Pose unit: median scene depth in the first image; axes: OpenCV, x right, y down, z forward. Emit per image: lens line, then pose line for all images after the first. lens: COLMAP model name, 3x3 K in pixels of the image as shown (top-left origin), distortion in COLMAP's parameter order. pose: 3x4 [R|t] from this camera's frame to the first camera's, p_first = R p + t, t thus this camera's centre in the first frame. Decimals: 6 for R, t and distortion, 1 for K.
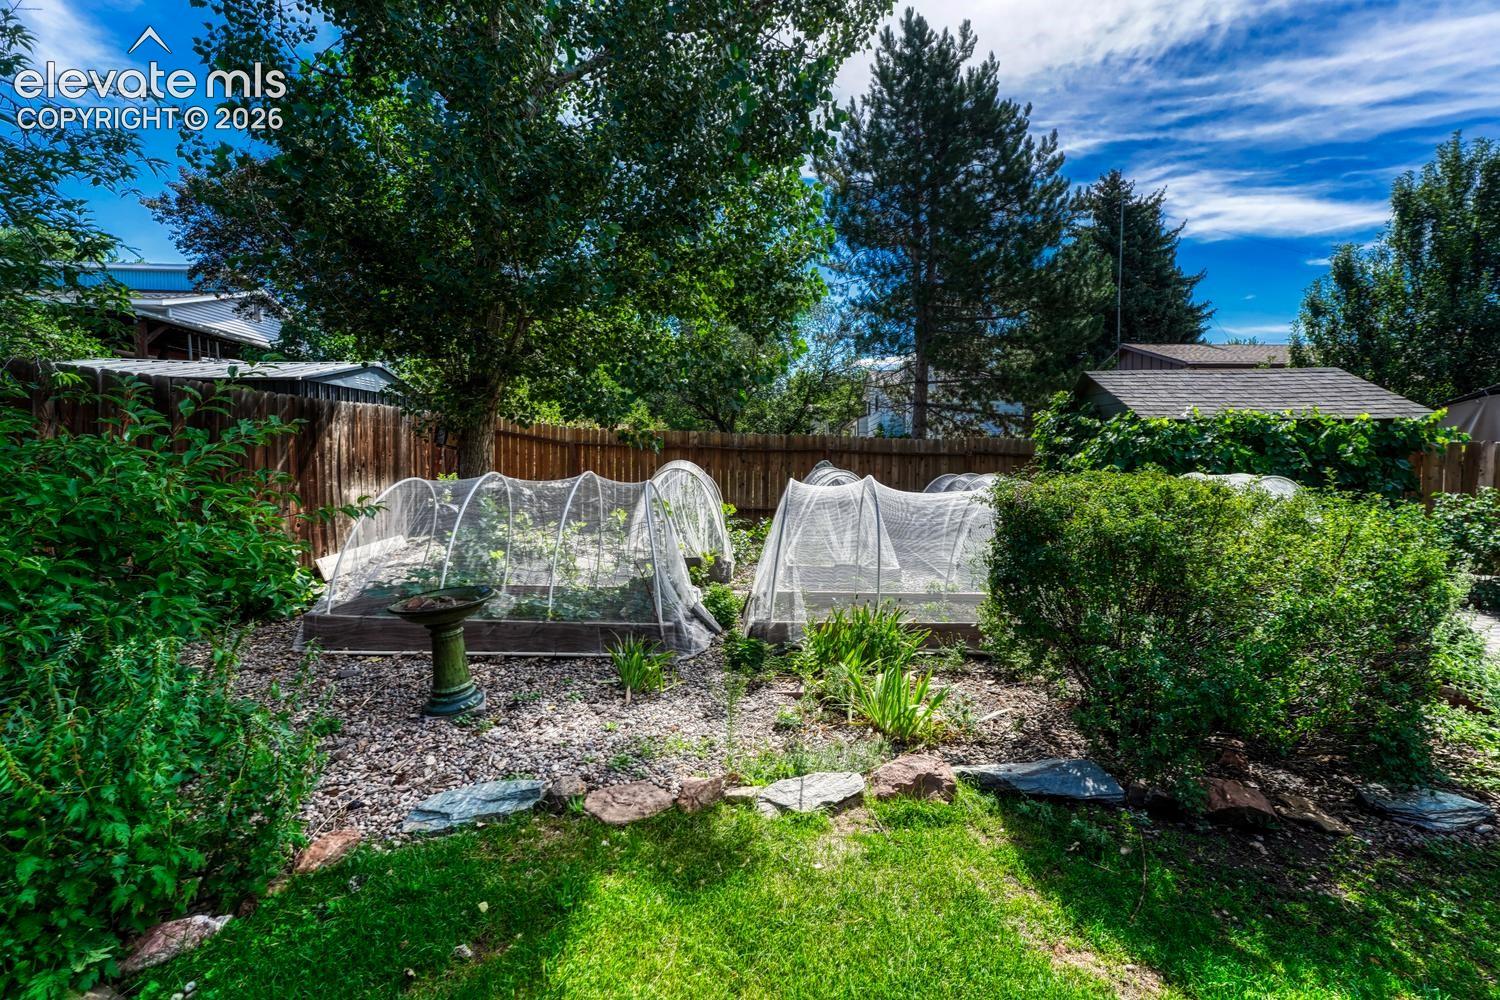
lens RADIAL K [[531.0, 0, 748.5], [0, 531.0, 502.1], [0, 0, 1]] dist [-0.000560, 0.000041]
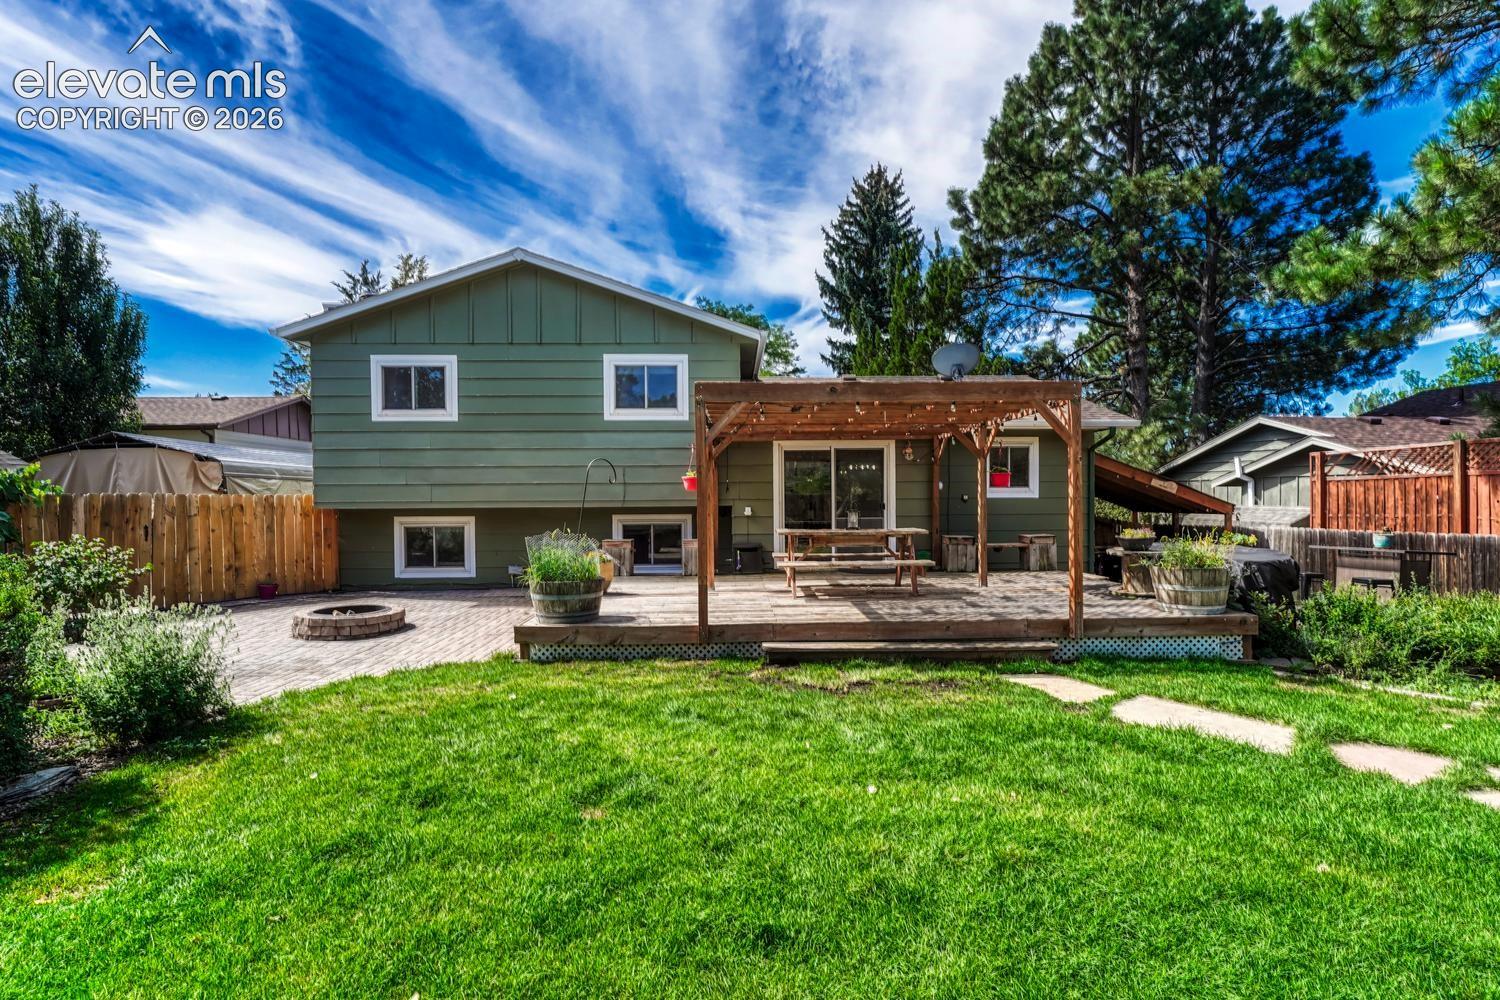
lens RADIAL K [[612.9, 0, 748.9], [0, 612.9, 501.1], [0, 0, 1]] dist [0.004497, 0.000437]
pose [[-0.191534, 0.011897, 0.981414, -0.164142], [0.075303, 0.997157, 0.002608, 0.003799], [-0.978593, 0.074403, -0.191886, -0.143421]]
